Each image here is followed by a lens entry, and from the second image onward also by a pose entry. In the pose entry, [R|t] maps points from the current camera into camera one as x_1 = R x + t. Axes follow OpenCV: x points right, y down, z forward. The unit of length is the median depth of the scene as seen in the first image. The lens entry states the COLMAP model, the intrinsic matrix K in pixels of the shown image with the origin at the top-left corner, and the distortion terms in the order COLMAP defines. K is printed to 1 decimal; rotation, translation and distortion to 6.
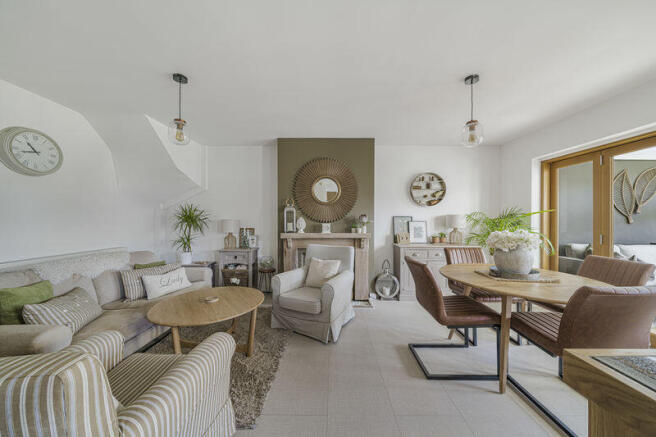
lens RADIAL K [[224.8, 0, 331.2], [0, 224.8, 220.3], [0, 0, 1]] dist [-0.002758, -0.000118]
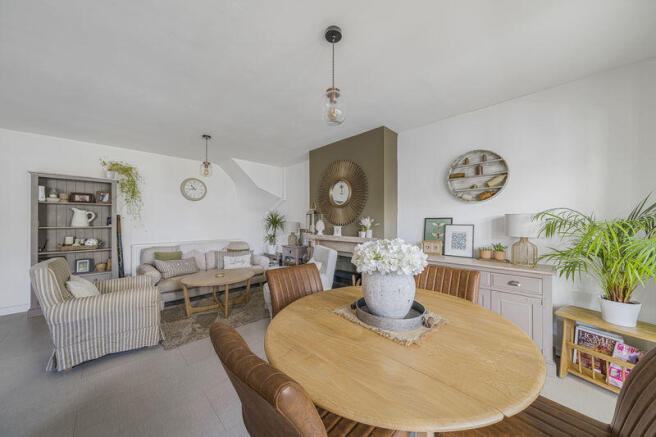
lens RADIAL K [[224.8, 0, 331.2], [0, 224.8, 220.3], [0, 0, 1]] dist [-0.002758, -0.000118]
pose [[0.713119, -0.004702, -0.701027, 0.639485], [-0.003228, 0.999945, -0.009990, -0.001473], [0.701035, 0.009387, 0.713065, 0.260084]]
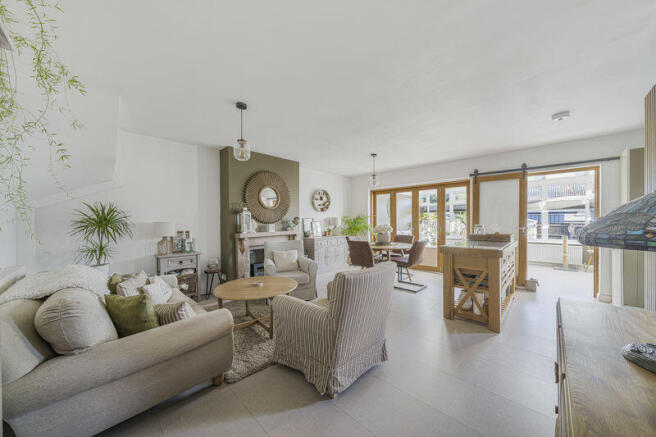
lens RADIAL K [[224.8, 0, 331.2], [0, 224.8, 220.3], [0, 0, 1]] dist [-0.002758, -0.000118]
pose [[0.690269, -0.007255, 0.723517, -0.680657], [0.012603, 0.999919, -0.001997, -0.000855], [-0.723443, 0.010497, 0.690304, -0.104802]]
